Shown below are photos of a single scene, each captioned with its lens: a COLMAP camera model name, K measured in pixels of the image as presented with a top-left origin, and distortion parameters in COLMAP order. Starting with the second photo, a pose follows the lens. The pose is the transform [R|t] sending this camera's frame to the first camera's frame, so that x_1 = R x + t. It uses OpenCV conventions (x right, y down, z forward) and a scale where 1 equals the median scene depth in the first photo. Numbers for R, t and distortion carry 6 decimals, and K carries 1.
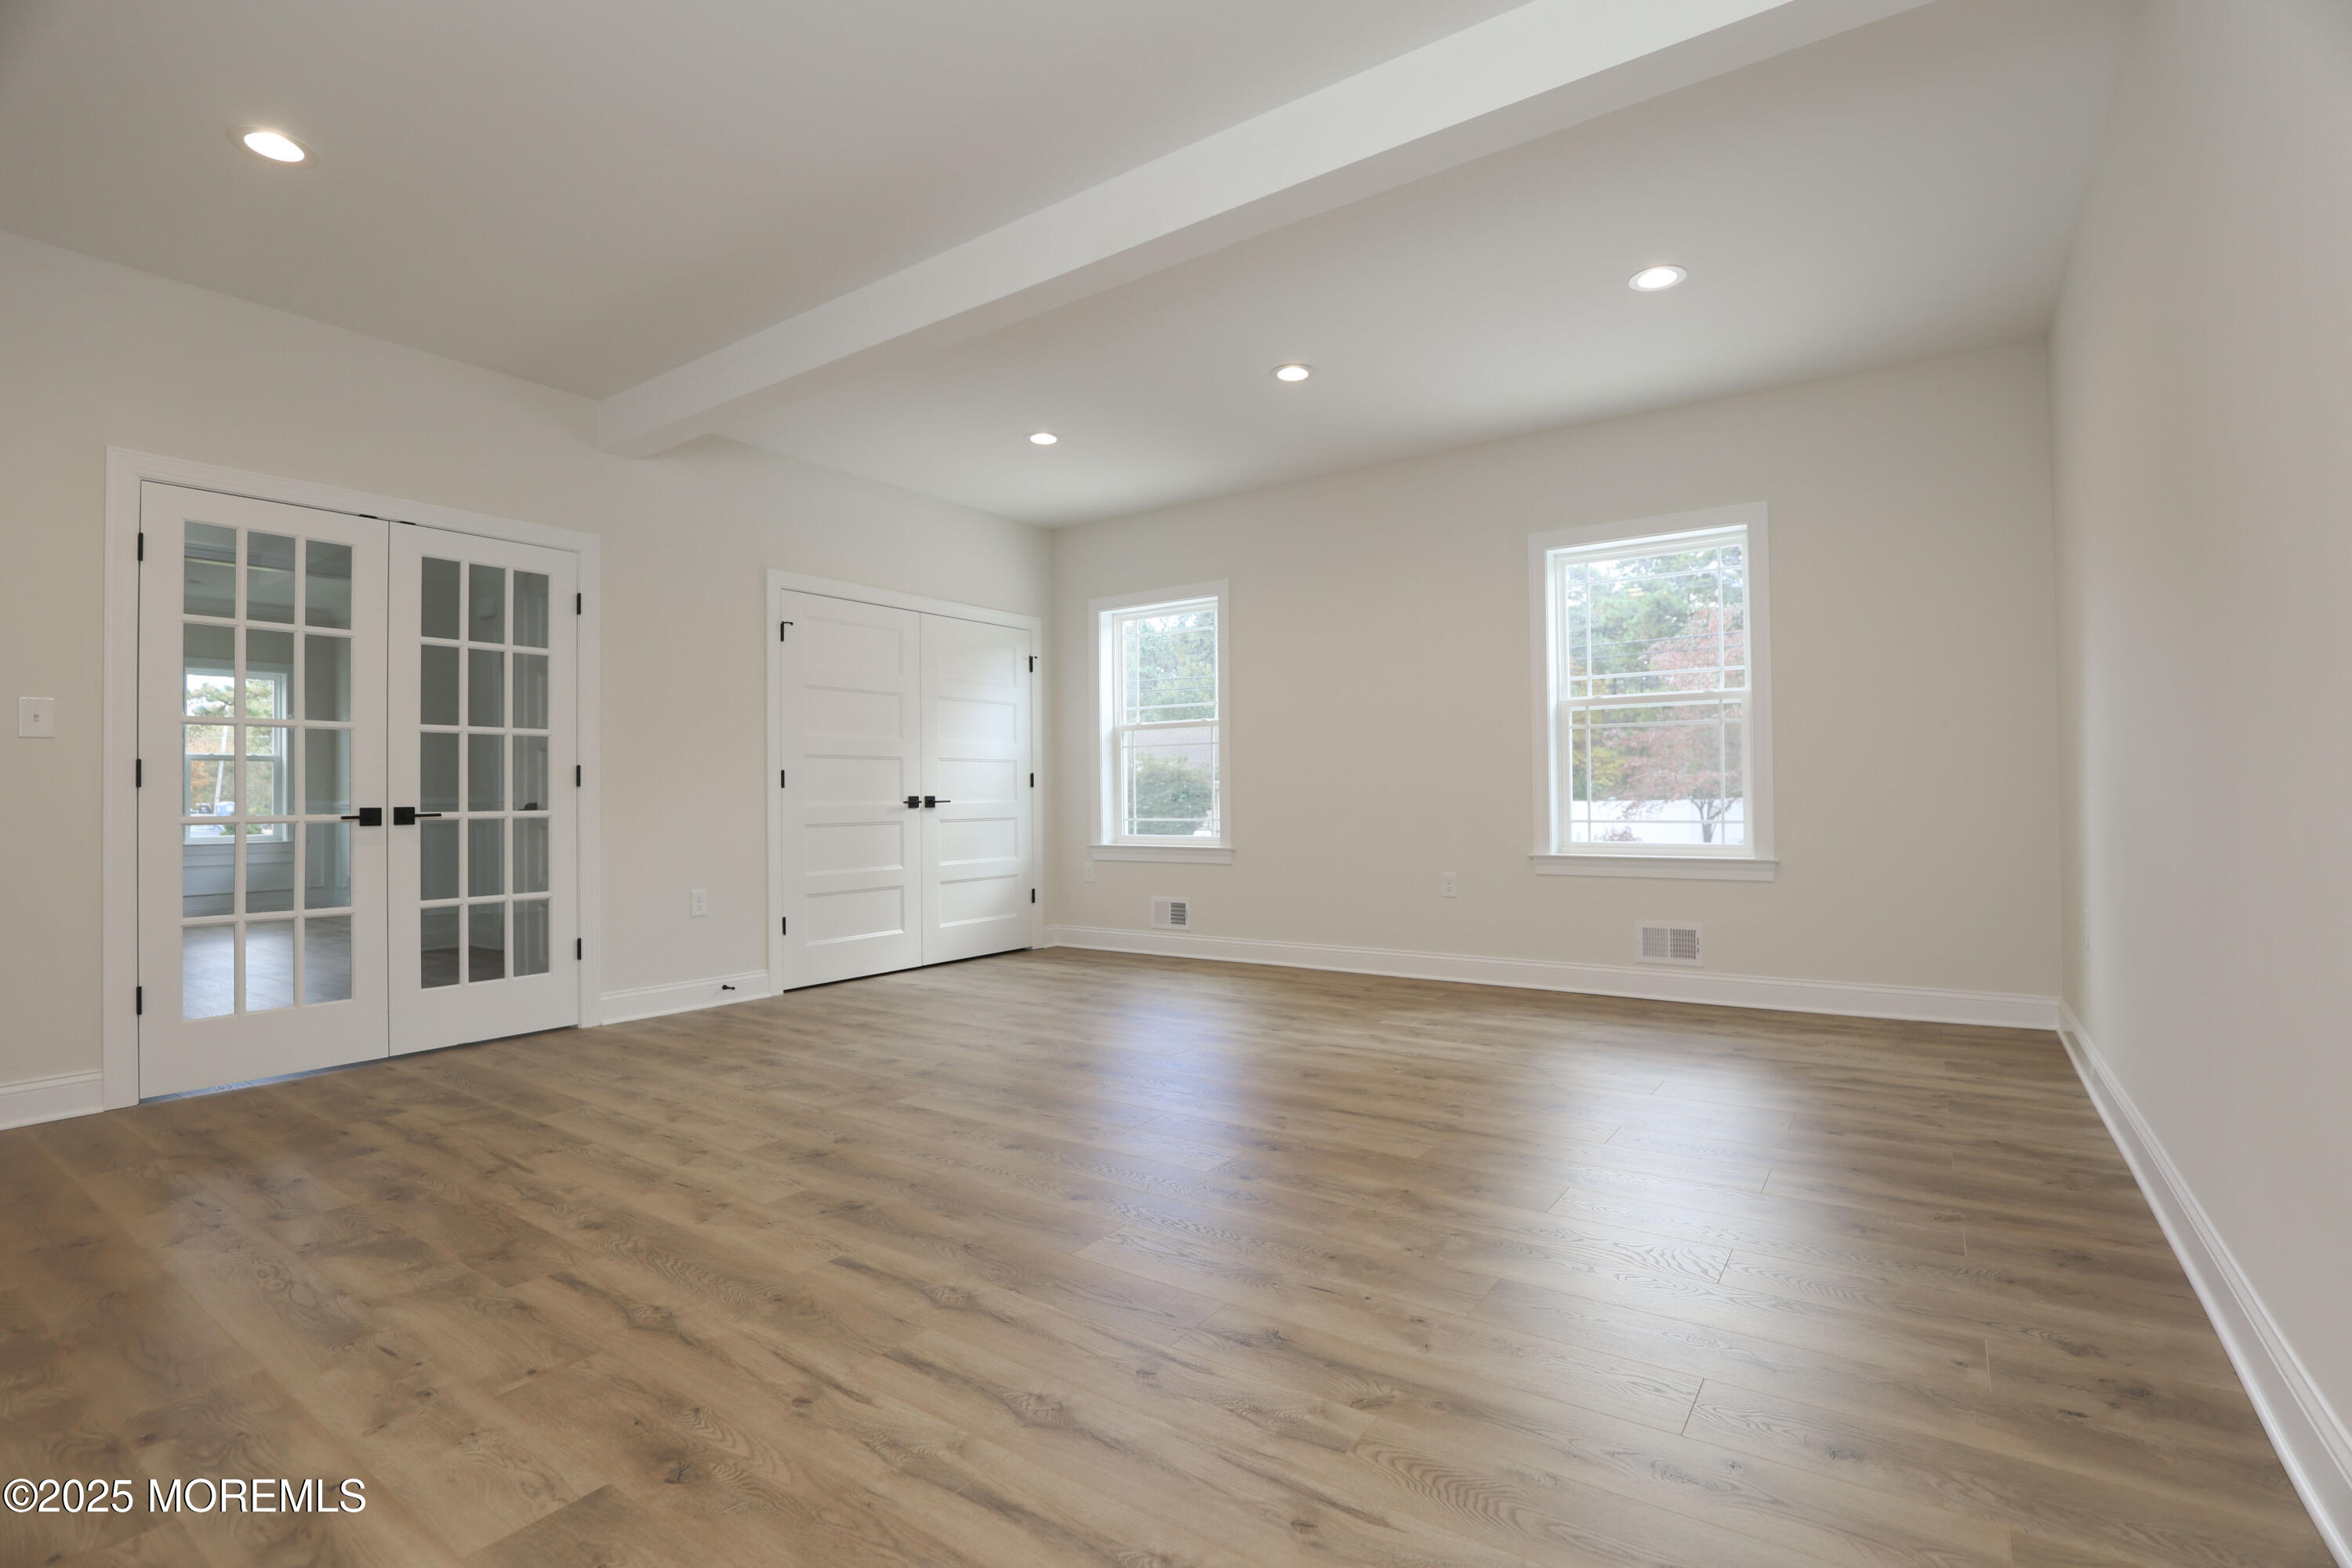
lens RADIAL K [[1082.4, 0, 1191.9], [0, 1082.4, 779.3], [0, 0, 1]] dist [-0.039726, 0.008720]
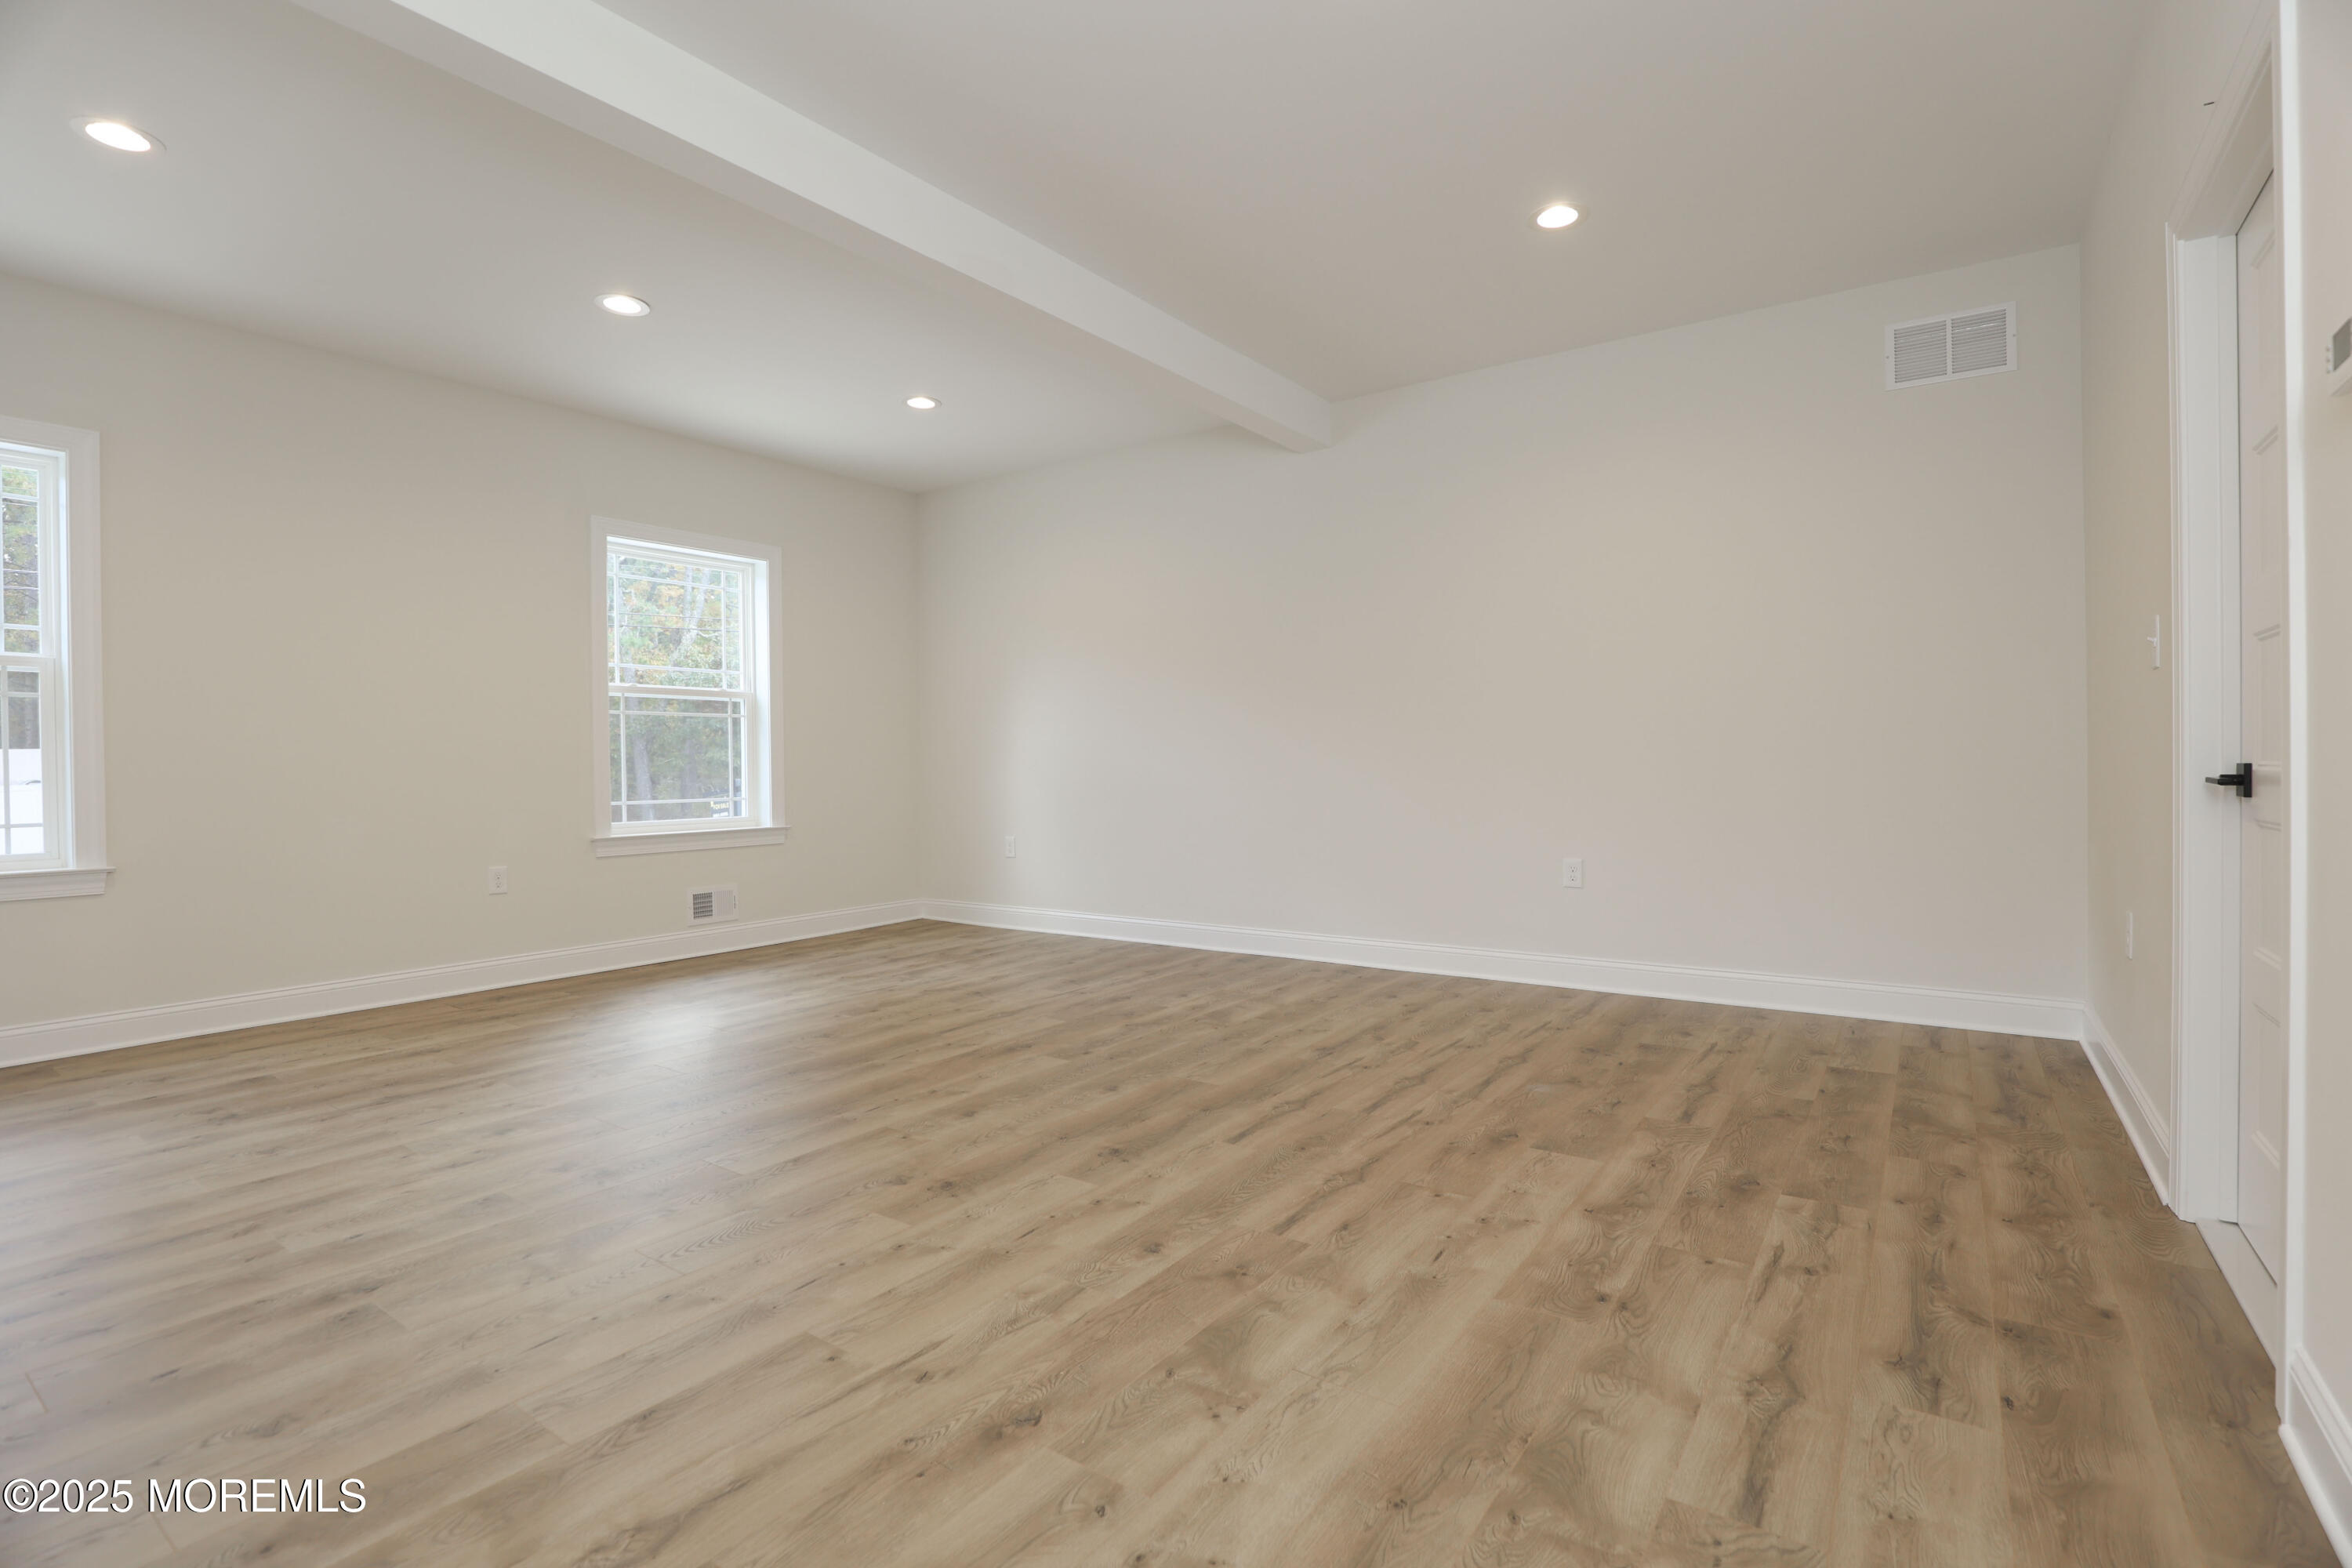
lens RADIAL K [[1082.4, 0, 1197.7], [0, 1082.4, 782.1], [0, 0, 1]] dist [-0.039726, 0.008720]
pose [[0.002795, -0.006859, 0.999973, -1.110859], [-0.001939, 0.999975, 0.006865, 0.017154], [-0.999994, -0.001958, 0.002781, 0.730243]]
